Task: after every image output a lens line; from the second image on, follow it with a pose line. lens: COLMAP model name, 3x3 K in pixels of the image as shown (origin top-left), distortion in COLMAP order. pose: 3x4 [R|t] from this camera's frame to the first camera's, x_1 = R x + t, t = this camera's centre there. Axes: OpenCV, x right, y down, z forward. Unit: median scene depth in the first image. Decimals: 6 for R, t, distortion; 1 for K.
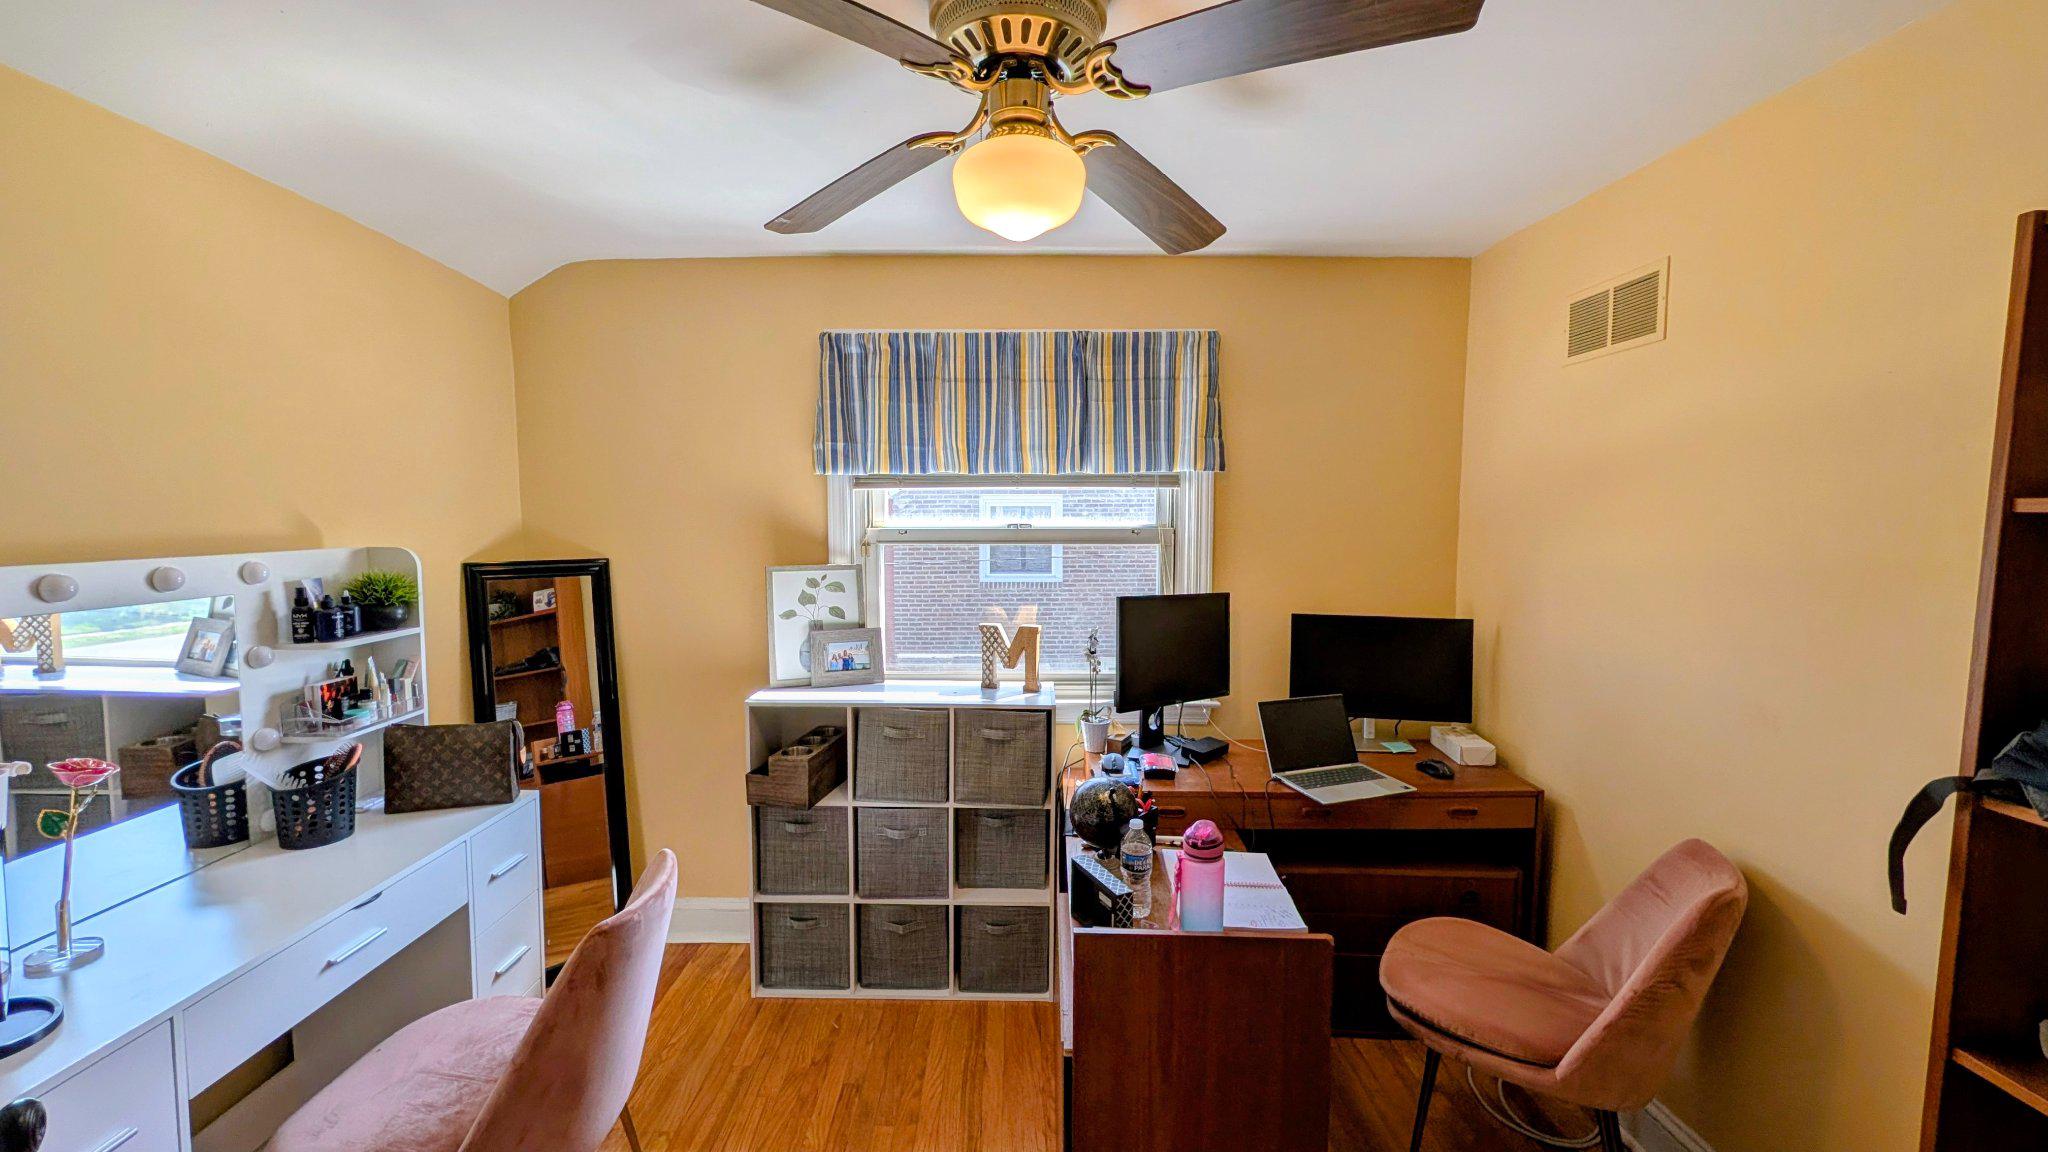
lens RADIAL K [[782.8, 0, 1009.1], [0, 782.8, 569.3], [0, 0, 1]] dist [0.000743, 0.000023]
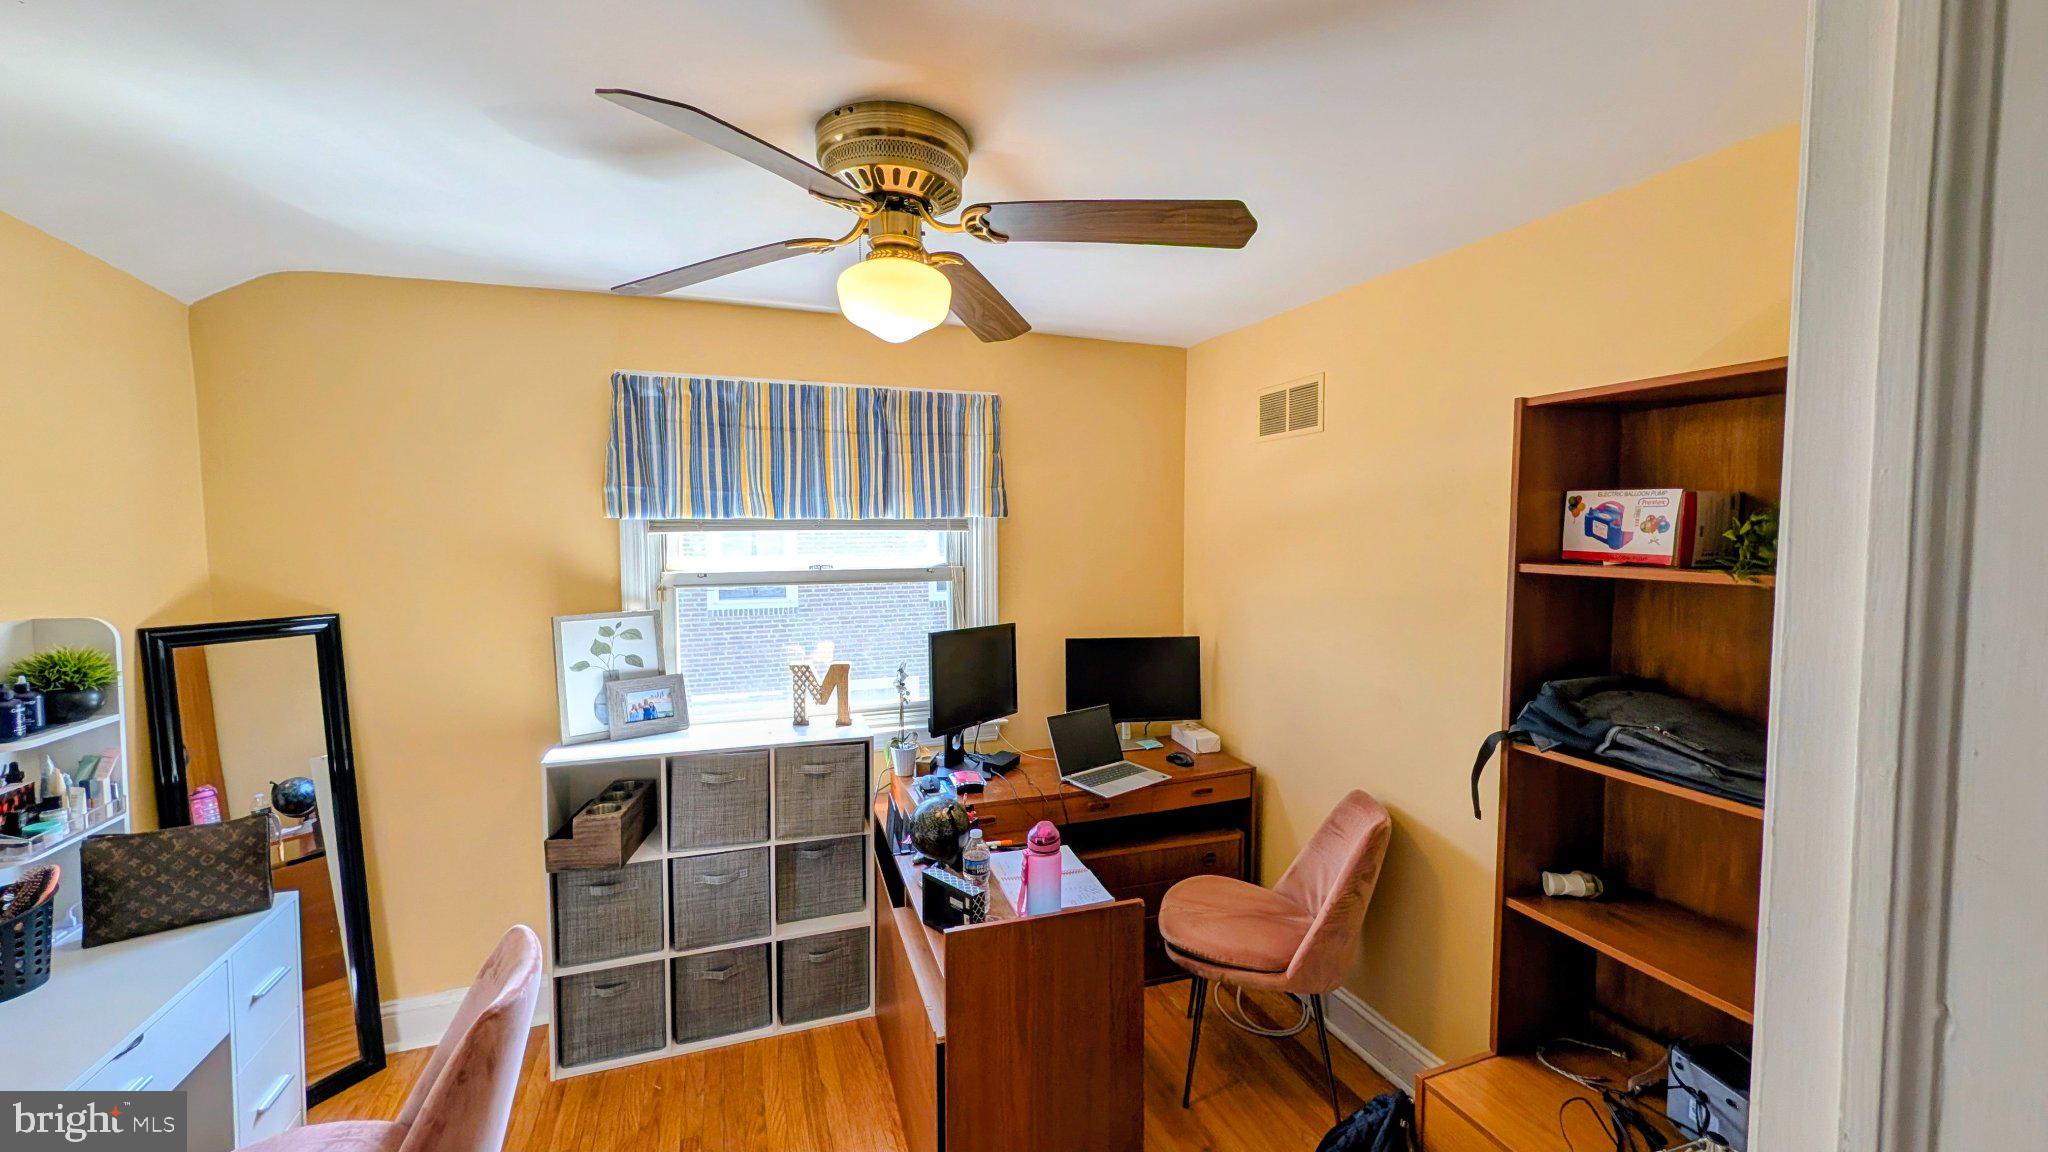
lens RADIAL K [[782.8, 0, 1009.1], [0, 782.8, 569.3], [0, 0, 1]] dist [0.000743, 0.000023]
pose [[0.938907, -0.019889, 0.343597, -0.129457], [0.028118, 0.999424, -0.018984, -0.029757], [-0.343021, 0.027486, 0.938925, -0.081077]]
